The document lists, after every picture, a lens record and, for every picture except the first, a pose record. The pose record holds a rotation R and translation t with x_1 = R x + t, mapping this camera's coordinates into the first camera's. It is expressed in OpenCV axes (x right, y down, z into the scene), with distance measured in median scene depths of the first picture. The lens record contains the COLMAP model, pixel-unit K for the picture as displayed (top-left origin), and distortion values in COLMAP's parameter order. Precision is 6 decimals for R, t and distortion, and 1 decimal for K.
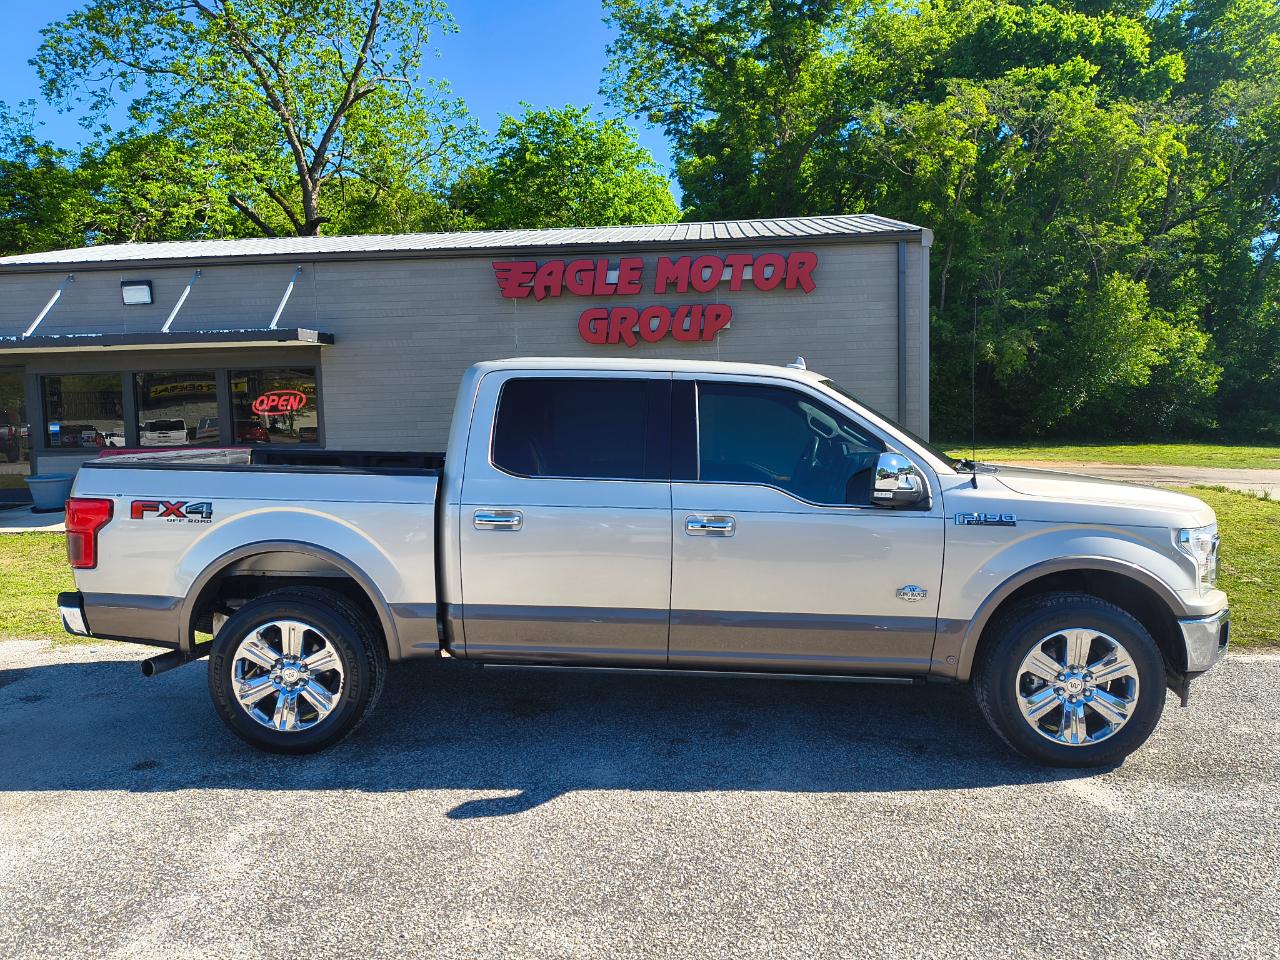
lens RADIAL K [[959.1, 0, 643.5], [0, 959.1, 470.4], [0, 0, 1]] dist [0.022428, -0.032539]
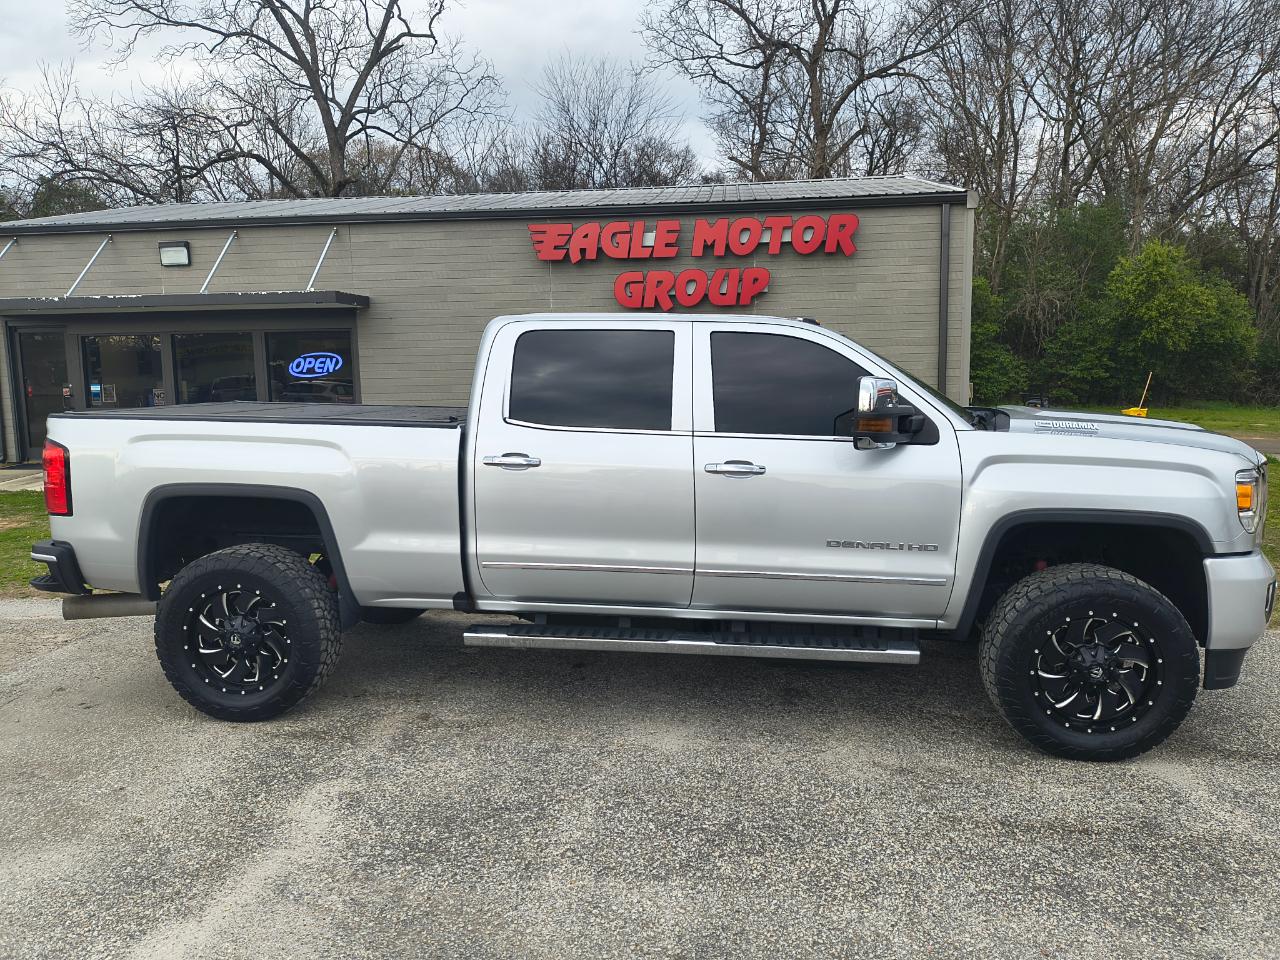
lens RADIAL K [[959.1, 0, 632.2], [0, 959.1, 475.5], [0, 0, 1]] dist [0.022428, -0.032539]
pose [[0.999447, 0.010456, -0.031554, -0.054572], [-0.009074, 0.999007, 0.043625, -0.005207], [0.031979, -0.043314, 0.998550, 0.005723]]
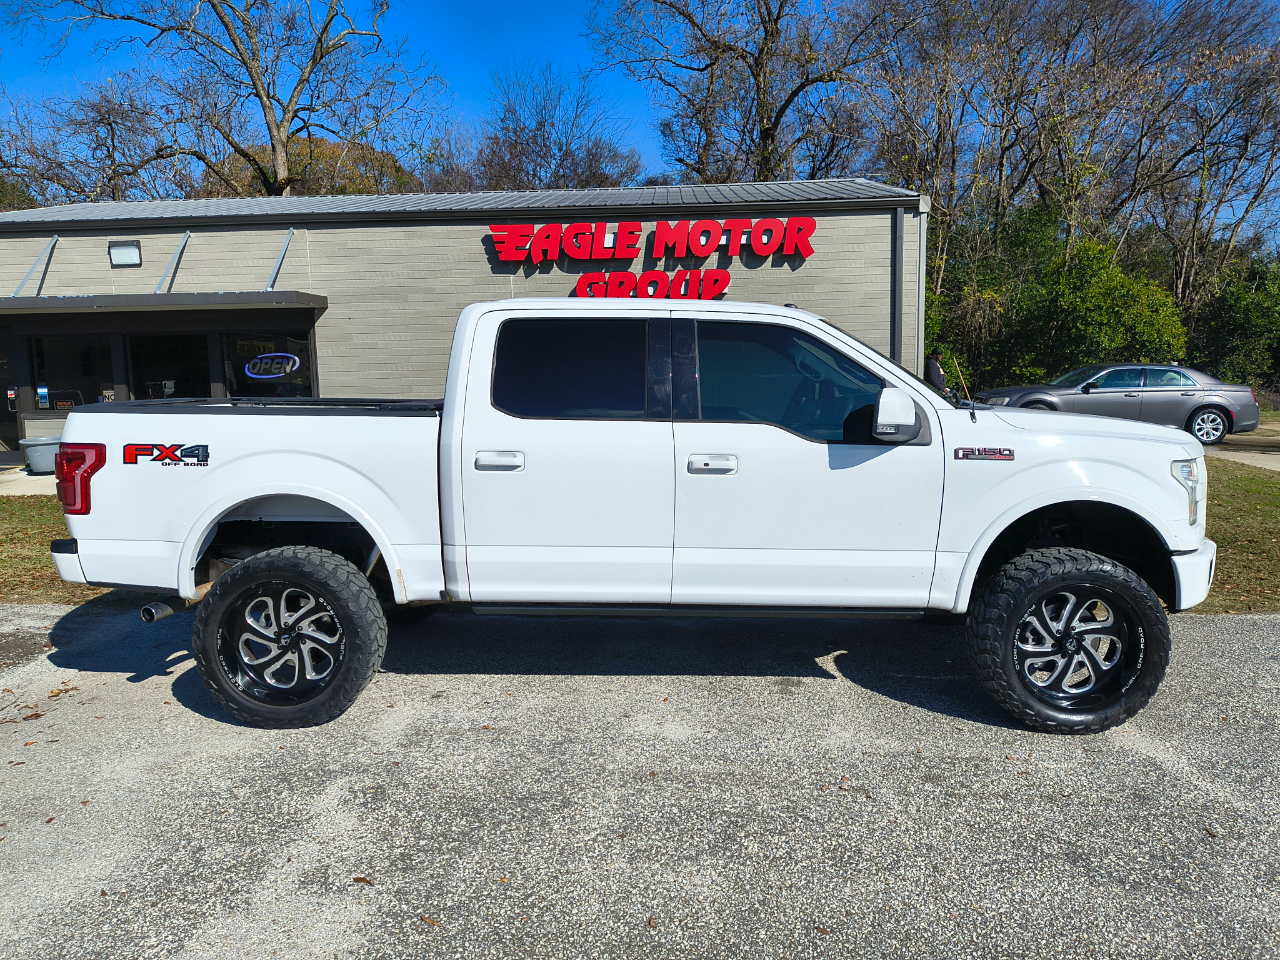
lens RADIAL K [[959.1, 0, 631.3], [0, 959.1, 473.8], [0, 0, 1]] dist [0.022428, -0.032539]
pose [[0.999658, 0.001479, 0.026103, -0.130027], [-0.002556, 0.999145, 0.041257, -0.003092], [-0.026020, -0.041309, 0.998808, -0.026948]]
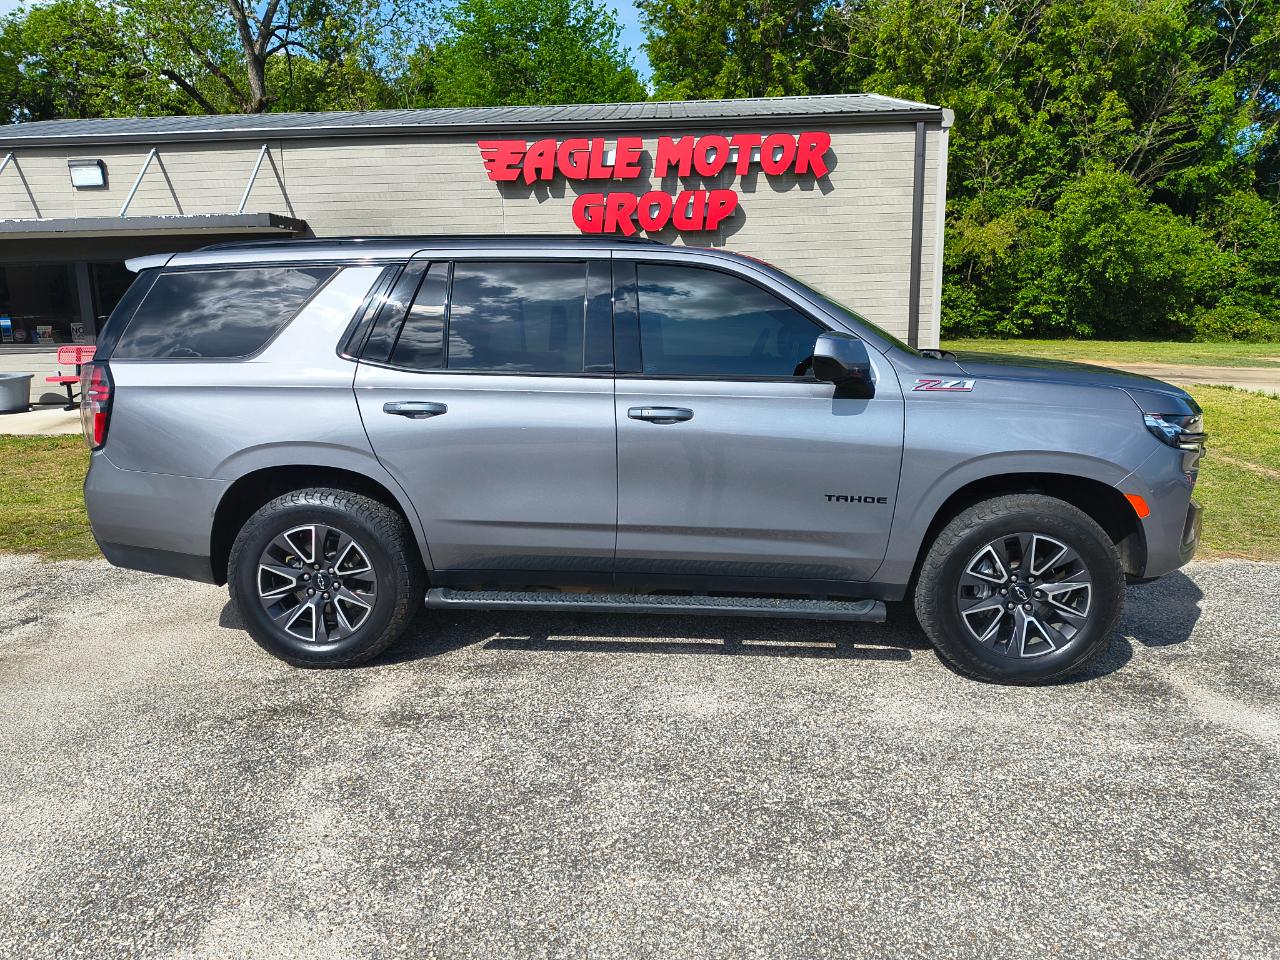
lens RADIAL K [[959.1, 0, 634.9], [0, 959.1, 489.7], [0, 0, 1]] dist [0.022428, -0.032539]
pose [[0.999366, -0.004010, 0.035367, -0.148845], [-0.000384, 0.992363, 0.123354, 0.004326], [-0.035591, -0.123290, 0.991732, 0.141893]]
